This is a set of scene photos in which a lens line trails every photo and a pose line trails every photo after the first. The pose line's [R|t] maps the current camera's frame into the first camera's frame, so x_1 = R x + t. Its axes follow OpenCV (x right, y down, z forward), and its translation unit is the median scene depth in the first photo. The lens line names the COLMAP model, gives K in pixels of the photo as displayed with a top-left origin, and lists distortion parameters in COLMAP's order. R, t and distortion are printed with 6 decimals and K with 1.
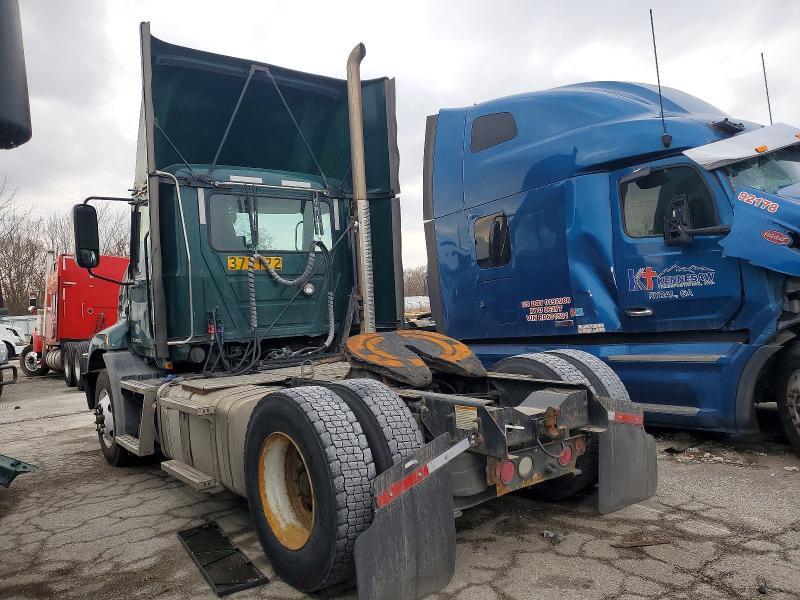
lens RADIAL K [[628.2, 0, 398.5], [0, 628.2, 297.5], [0, 0, 1]] dist [0.030444, -0.004341]
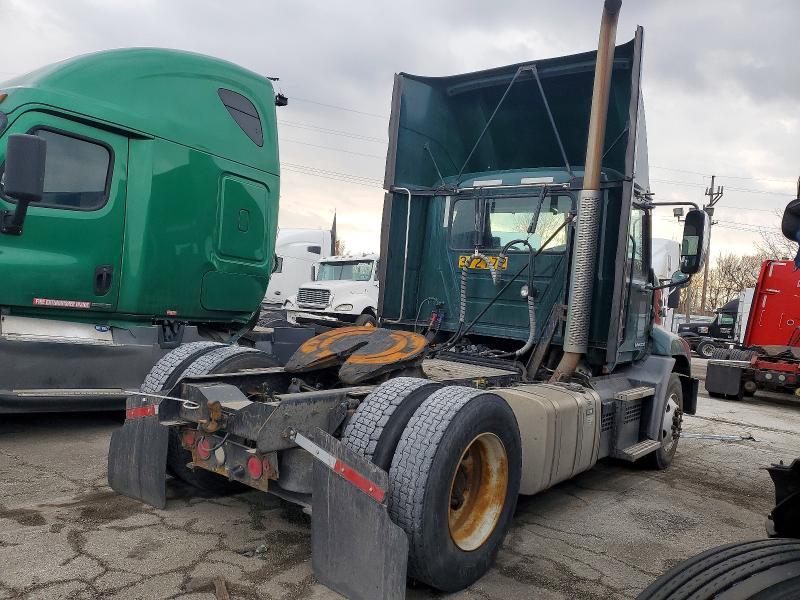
lens RADIAL K [[628.2, 0, 398.5], [0, 628.2, 297.5], [0, 0, 1]] dist [0.030444, -0.004341]
pose [[0.231428, 0.074806, -0.969972, 0.781716], [-0.088917, 0.994493, 0.055482, -0.043168], [0.968780, 0.073407, 0.236805, 0.639235]]
